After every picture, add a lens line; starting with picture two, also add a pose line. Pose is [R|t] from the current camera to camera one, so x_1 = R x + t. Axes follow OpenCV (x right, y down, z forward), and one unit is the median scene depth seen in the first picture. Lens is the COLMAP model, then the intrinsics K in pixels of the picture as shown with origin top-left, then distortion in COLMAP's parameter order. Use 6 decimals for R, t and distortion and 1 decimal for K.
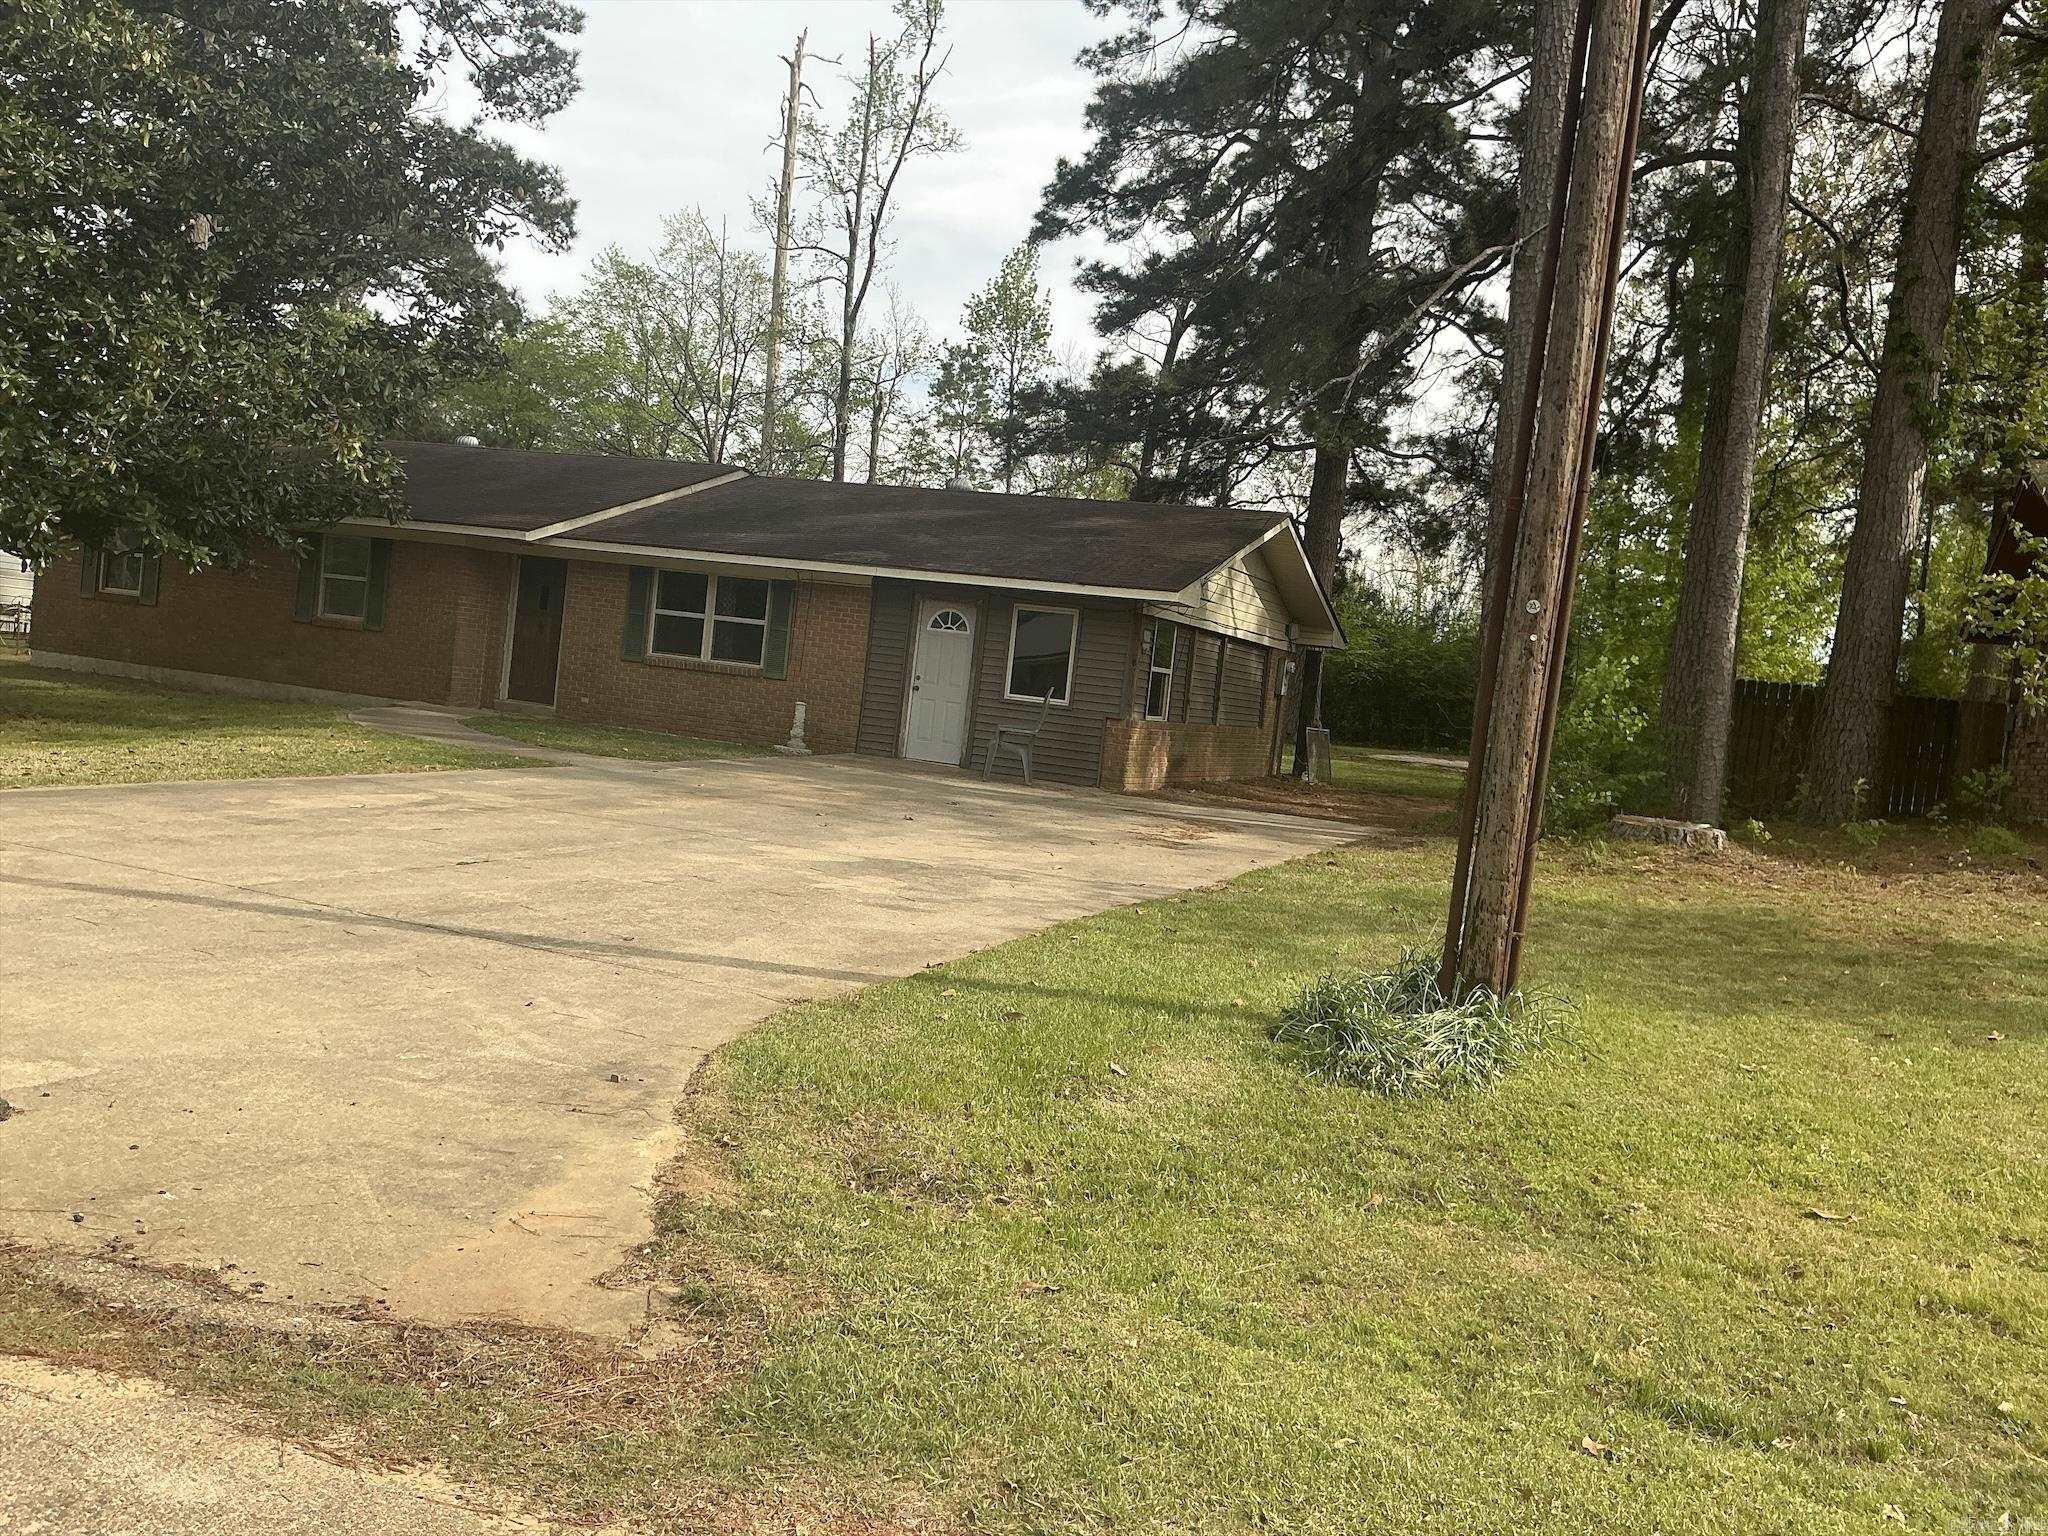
lens RADIAL K [[1736.2, 0, 1029.1], [0, 1736.2, 774.7], [0, 0, 1]] dist [0.117503, -0.323847]
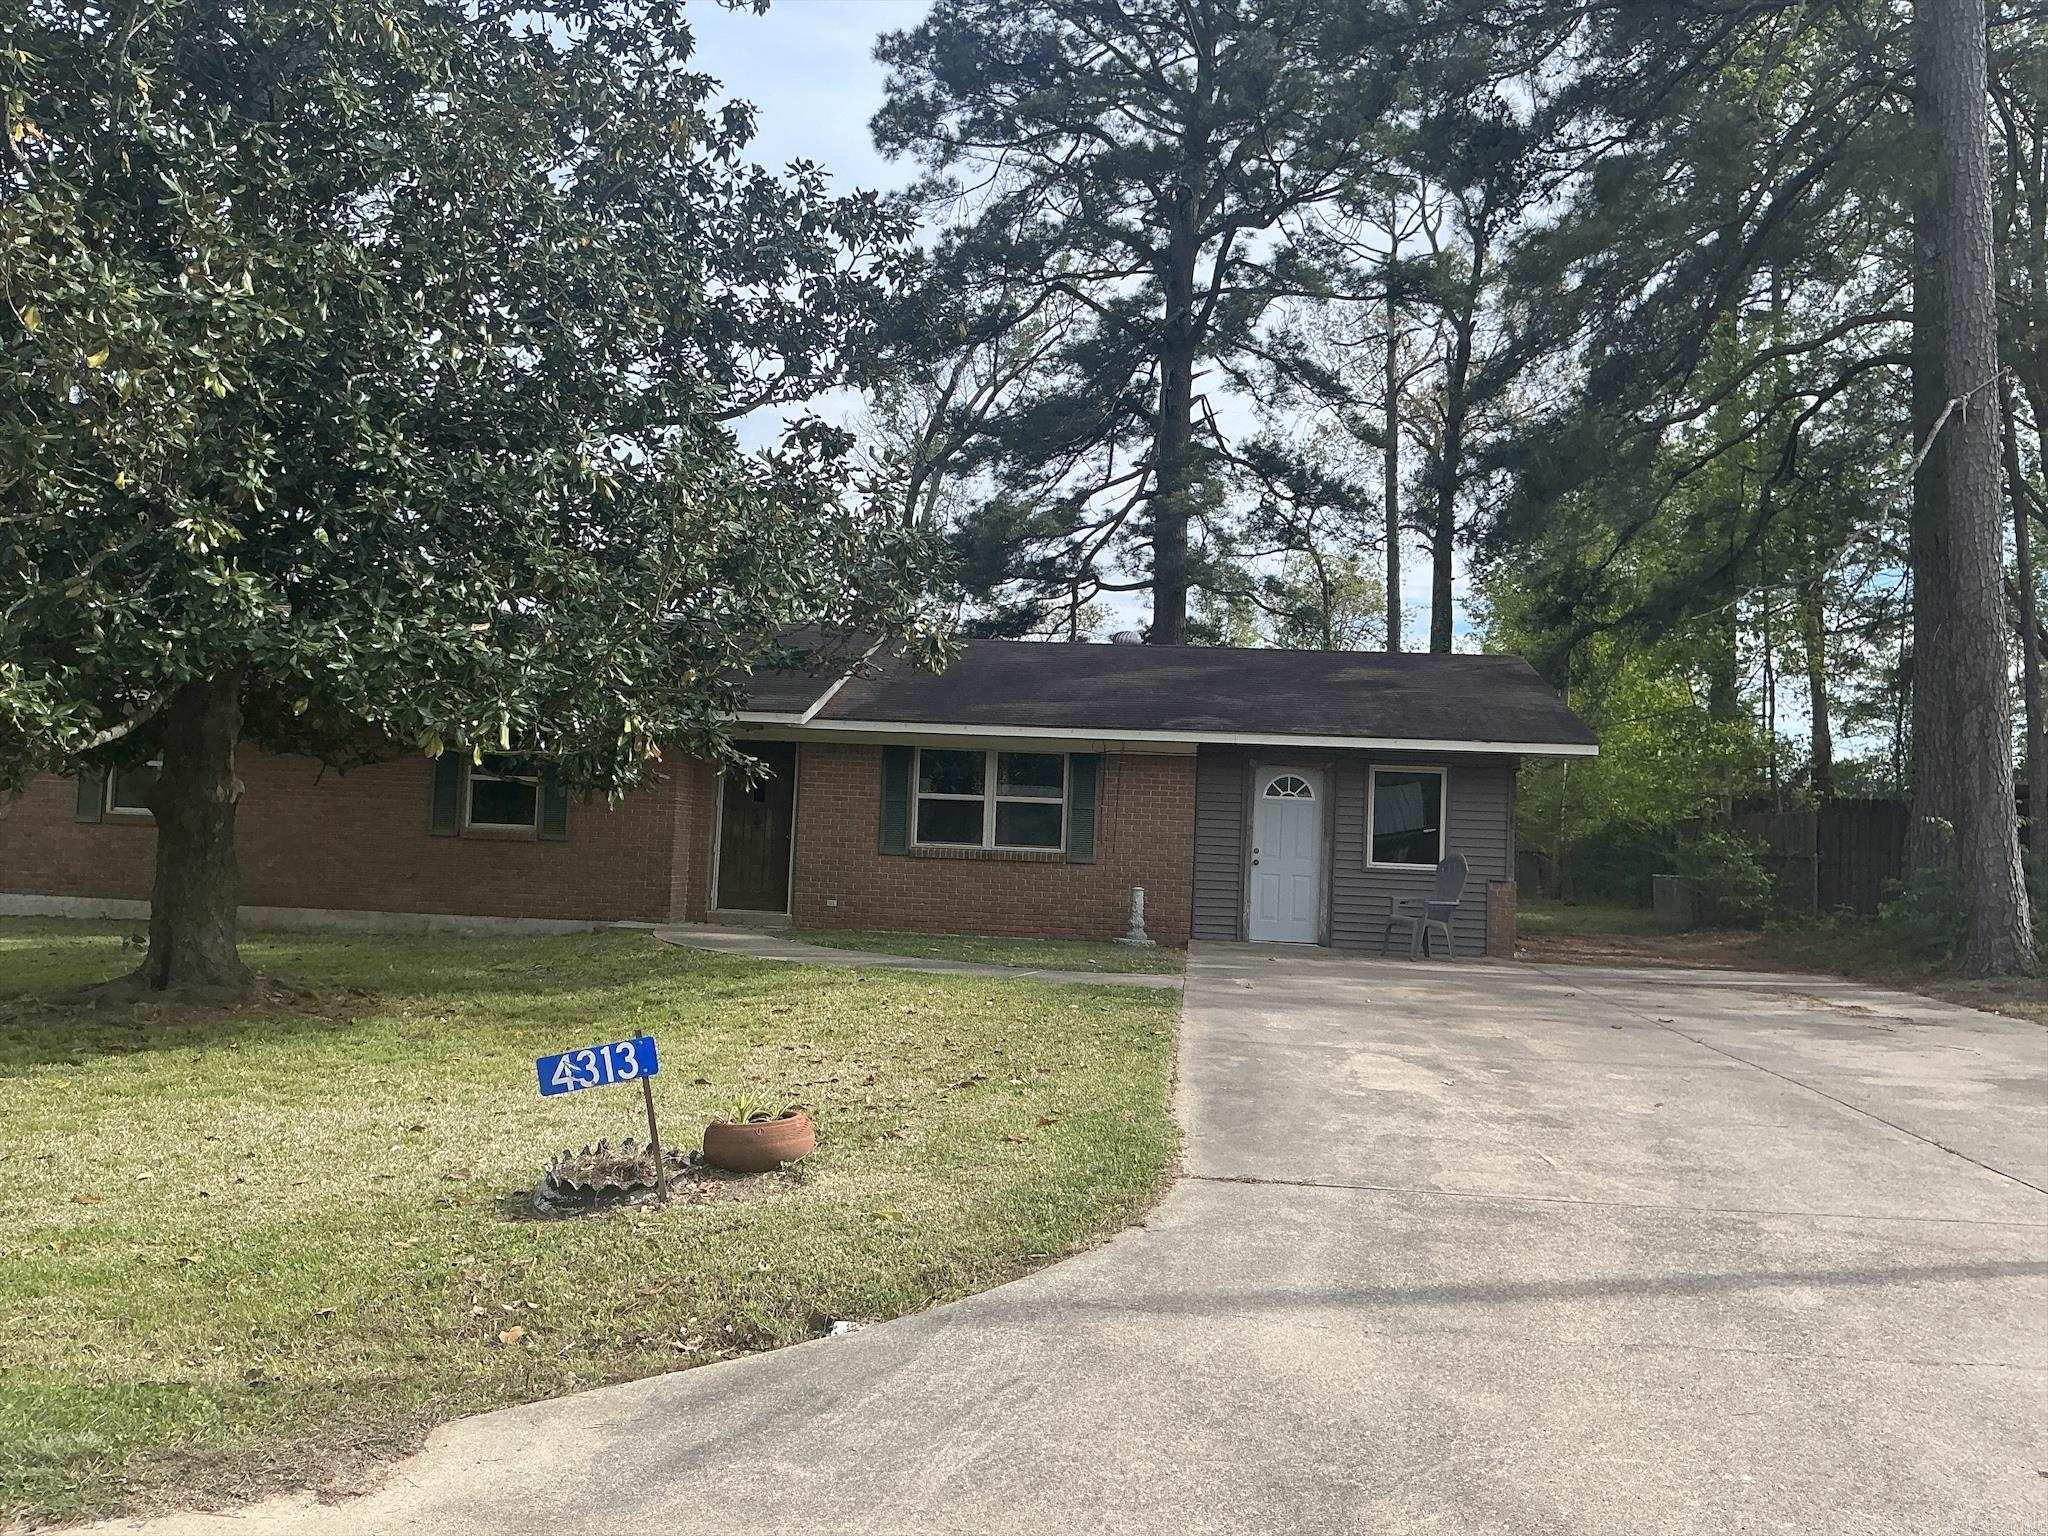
lens RADIAL K [[1710.6, 0, 1019.0], [0, 1710.6, 769.9], [0, 0, 1]] dist [0.152508, -0.310333]
pose [[0.953507, -0.056545, 0.296018, -0.297057], [0.078677, 0.994883, -0.063388, -0.033698], [-0.290919, 0.083731, 0.953077, 0.113006]]
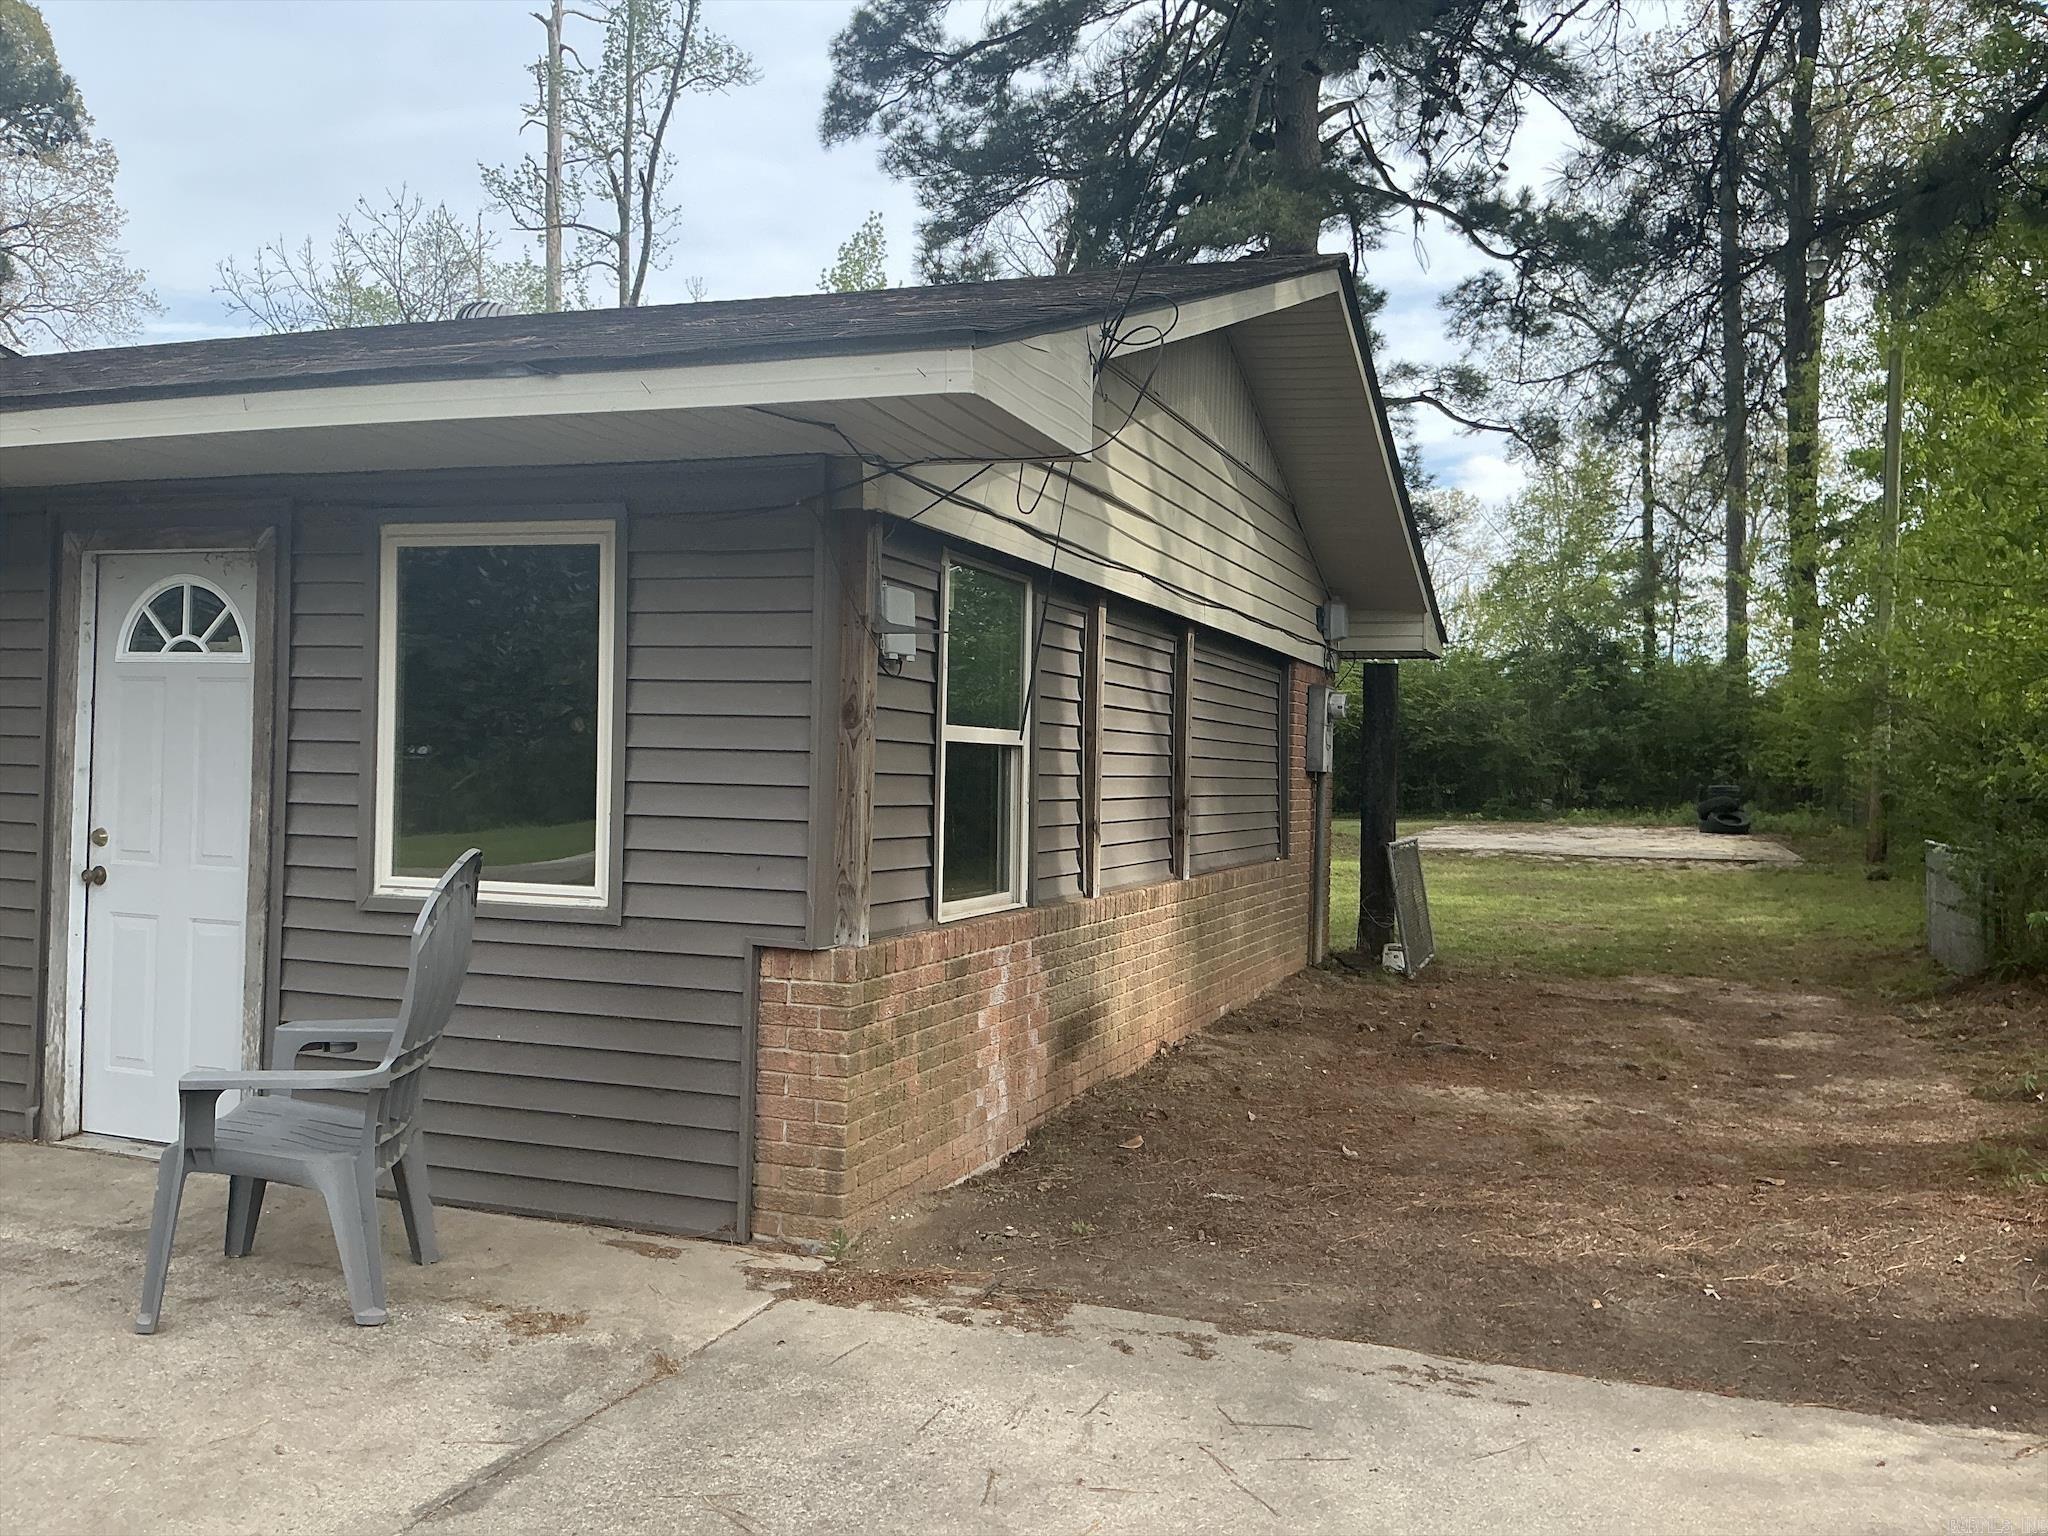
lens RADIAL K [[1712.3, 0, 1018.5], [0, 1712.3, 766.7], [0, 0, 1]] dist [0.094923, -0.201748]
pose [[0.995752, -0.086586, 0.031321, 0.048065], [0.088036, 0.994944, -0.048326, -0.027233], [-0.026979, 0.050879, 0.998340, 0.478584]]
